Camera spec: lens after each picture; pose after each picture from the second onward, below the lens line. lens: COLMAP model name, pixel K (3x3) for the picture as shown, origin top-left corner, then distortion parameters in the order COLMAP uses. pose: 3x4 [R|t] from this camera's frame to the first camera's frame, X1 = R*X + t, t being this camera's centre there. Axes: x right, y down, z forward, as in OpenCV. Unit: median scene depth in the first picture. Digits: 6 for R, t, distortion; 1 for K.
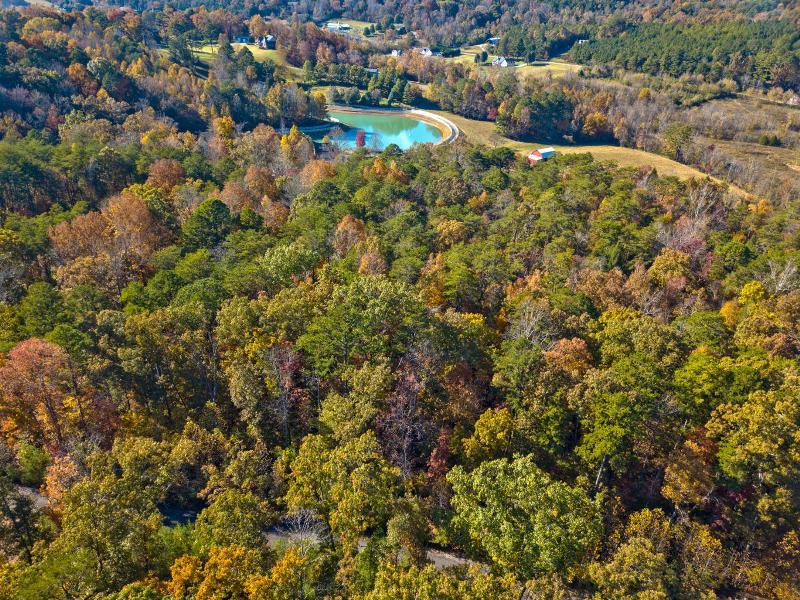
lens RADIAL K [[609.3, 0, 393.8], [0, 609.3, 301.6], [0, 0, 1]] dist [0.018361, -0.021344]
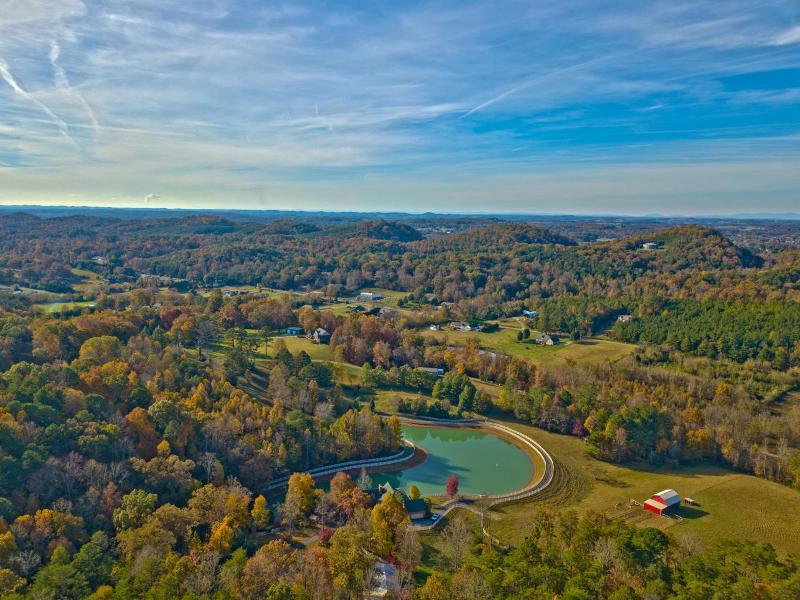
lens RADIAL K [[609.3, 0, 392.4], [0, 609.3, 298.0], [0, 0, 1]] dist [0.018361, -0.021344]
pose [[0.999918, -0.010925, -0.006682, -0.088925], [0.007778, 0.932600, -0.360829, -0.137990], [0.010174, 0.360747, 0.932608, 0.070853]]
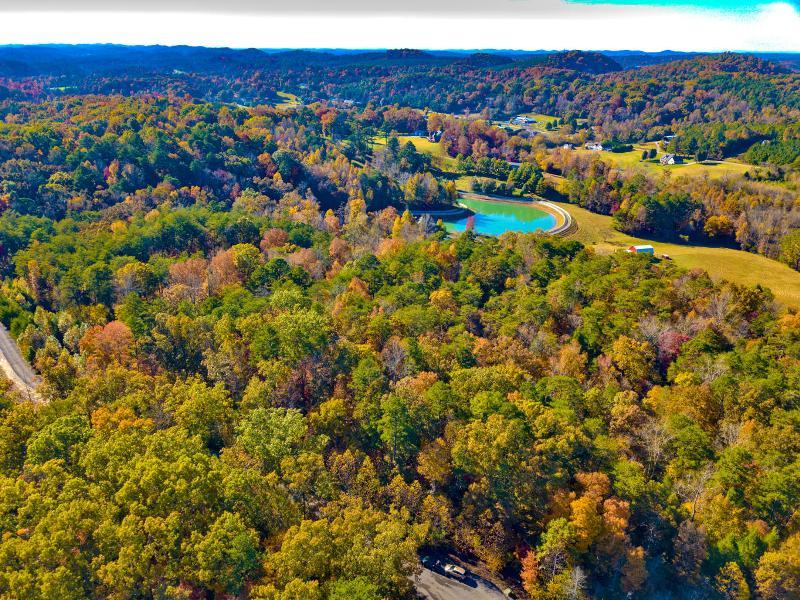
lens RADIAL K [[609.3, 0, 392.4], [0, 609.3, 300.0], [0, 0, 1]] dist [0.018361, -0.021344]
pose [[0.940353, 0.115069, -0.320150, 0.131607], [-0.153888, 0.983153, -0.098637, 0.009463], [0.303406, 0.142021, 0.942218, -0.080652]]
